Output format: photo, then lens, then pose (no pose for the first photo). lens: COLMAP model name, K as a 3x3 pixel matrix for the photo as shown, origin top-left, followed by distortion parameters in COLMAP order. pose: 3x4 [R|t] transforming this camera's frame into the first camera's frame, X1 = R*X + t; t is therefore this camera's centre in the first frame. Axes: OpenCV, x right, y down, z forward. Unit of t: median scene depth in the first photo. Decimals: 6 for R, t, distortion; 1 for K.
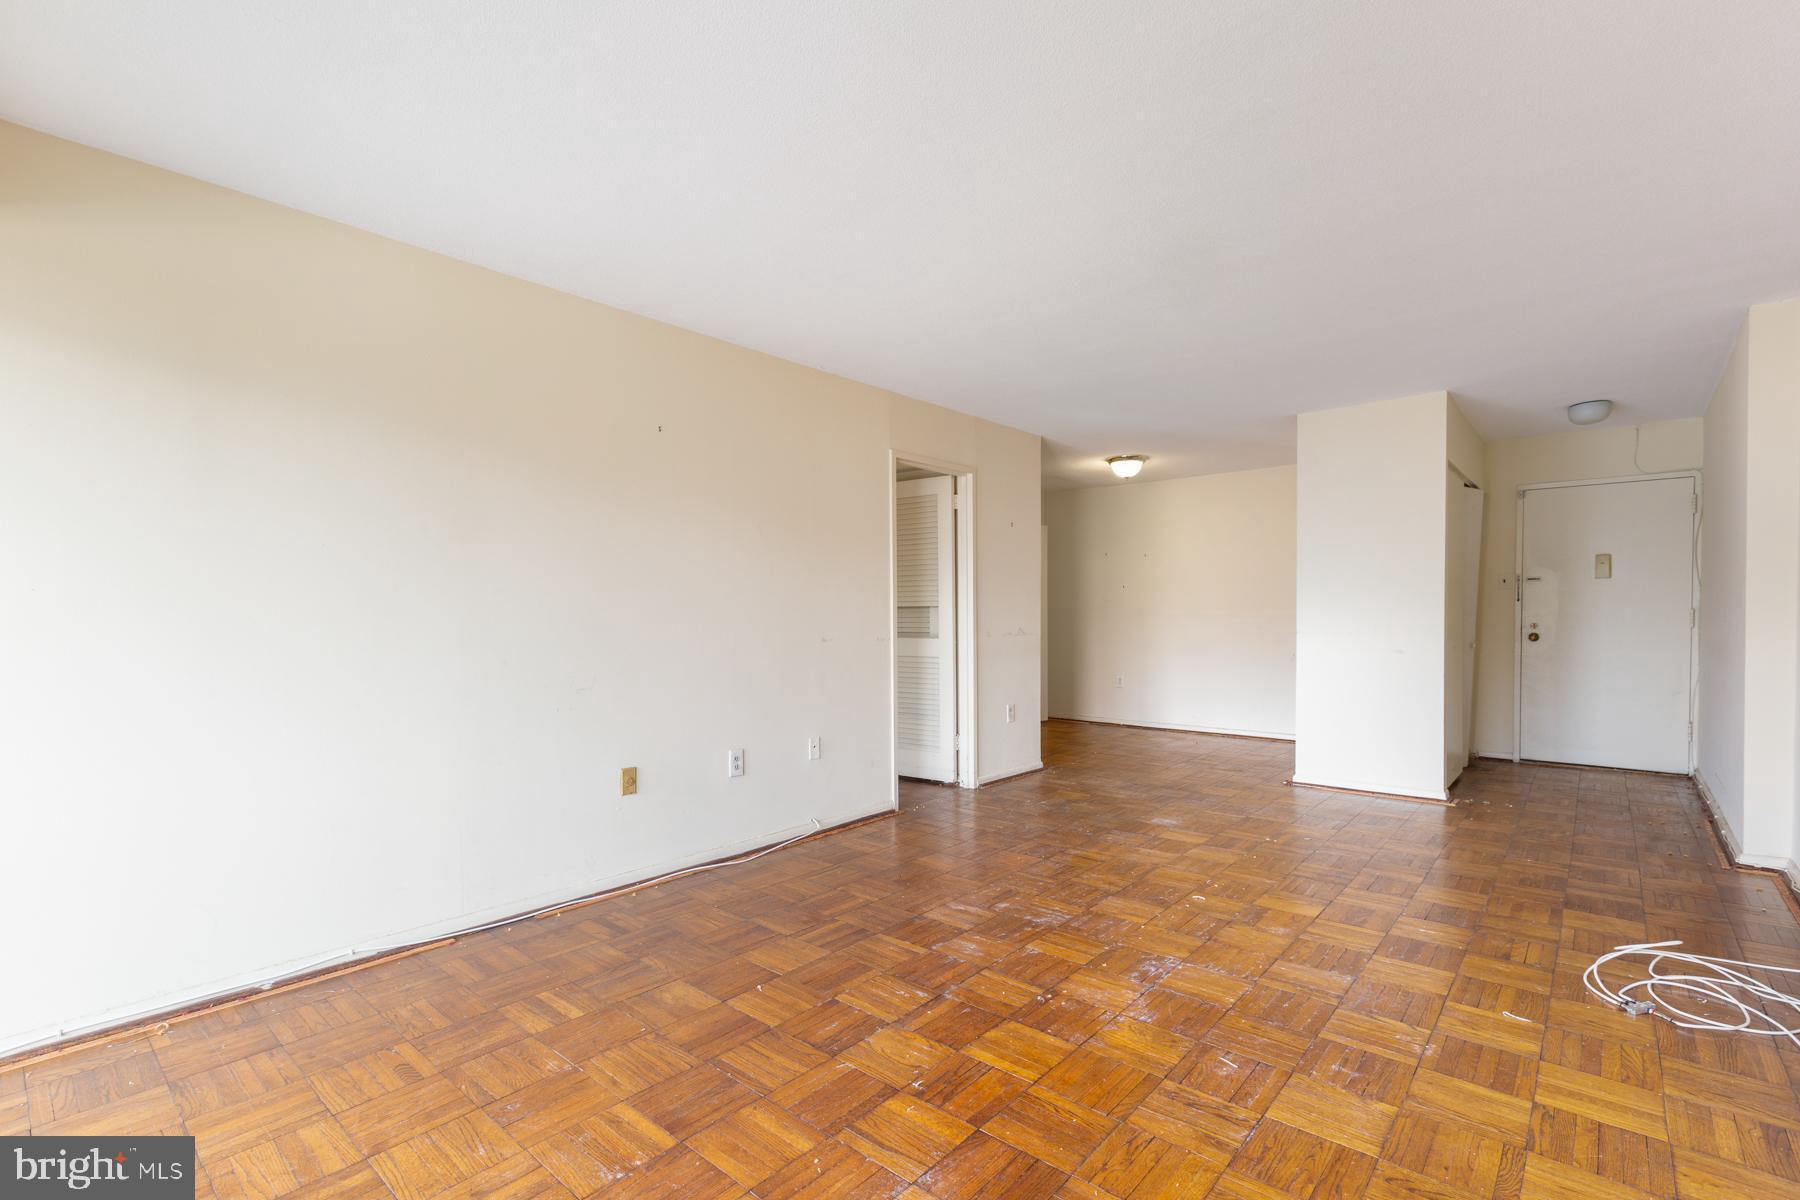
lens RADIAL K [[805.9, 0, 896.0], [0, 805.9, 613.7], [0, 0, 1]] dist [0.004791, -0.002181]
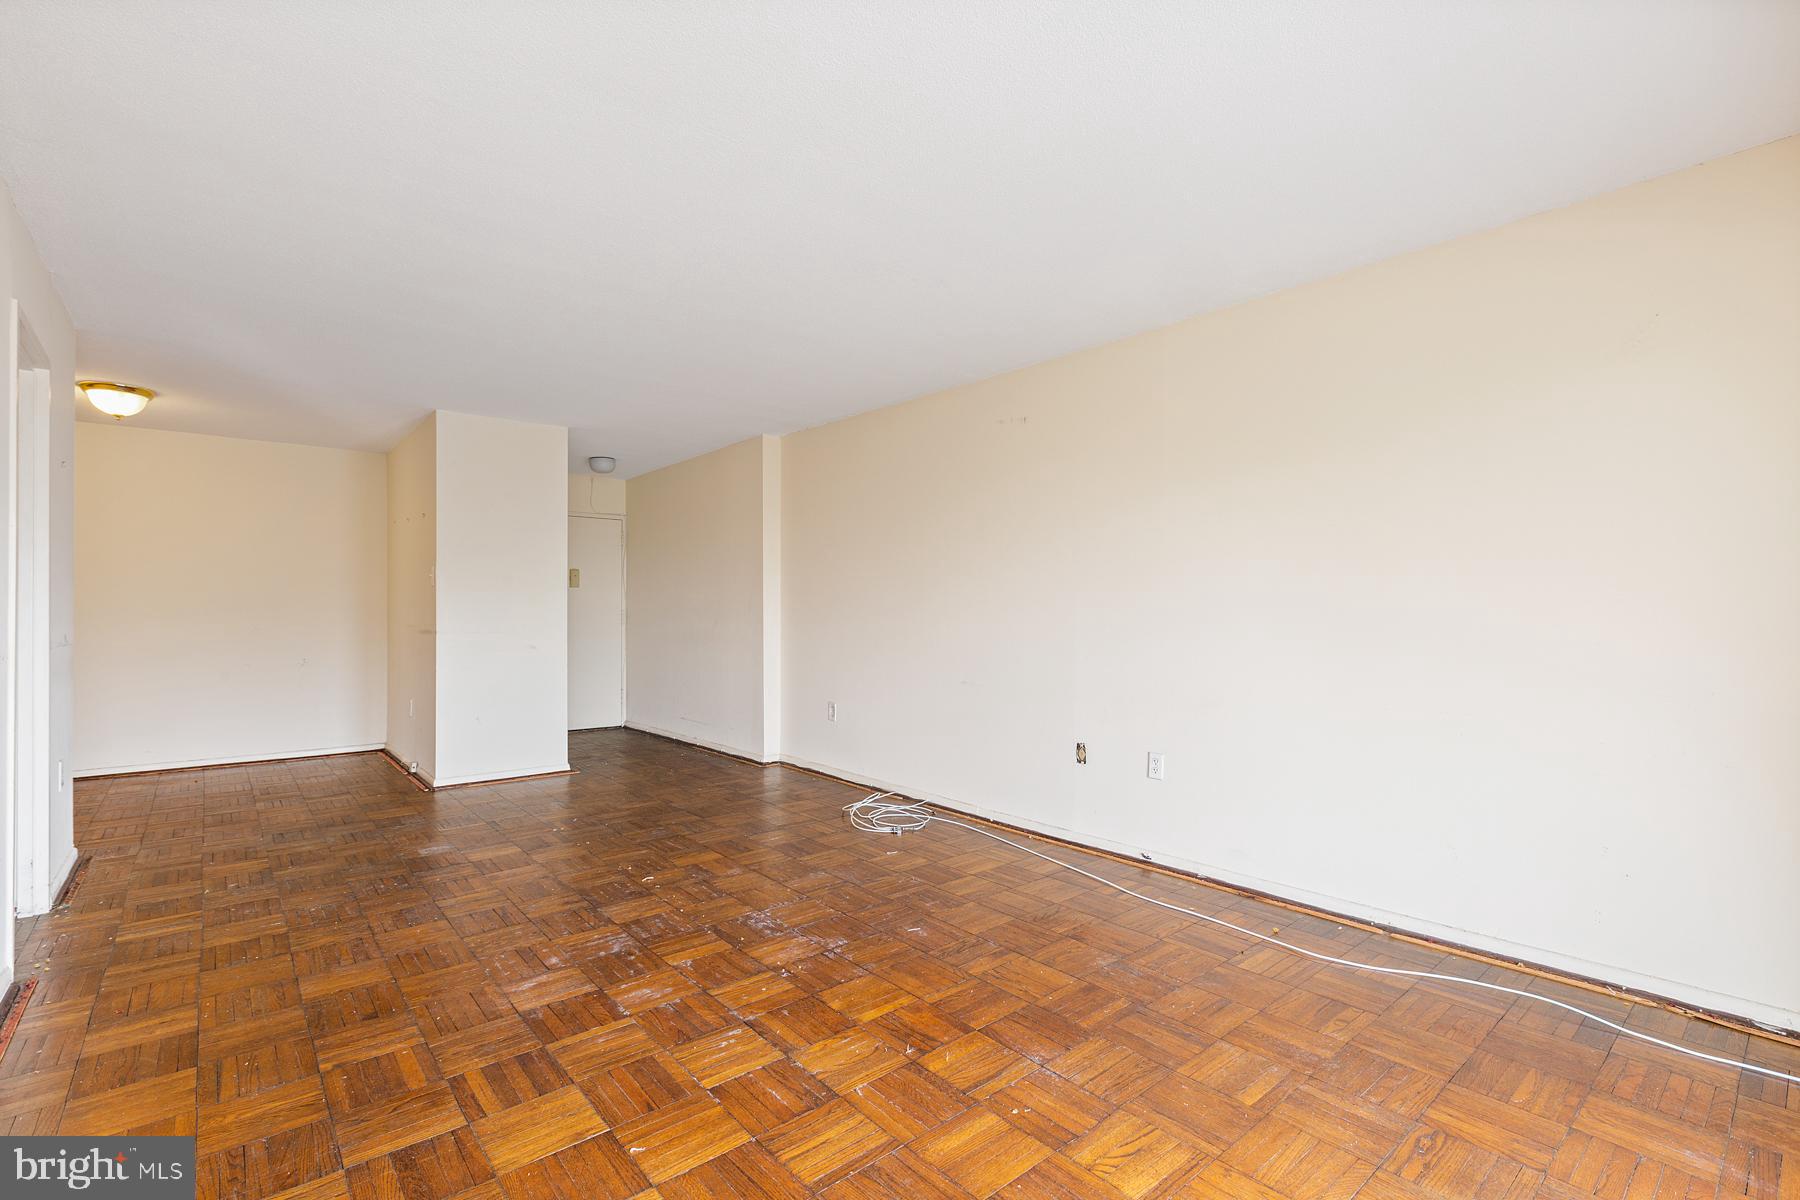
lens RADIAL K [[805.9, 0, 888.6], [0, 805.9, 602.1], [0, 0, 1]] dist [0.004791, -0.002181]
pose [[0.157666, 0.019173, 0.987306, -0.730151], [-0.003742, 0.999816, -0.018818, 0.006210], [-0.987485, -0.000727, 0.157709, 0.598220]]
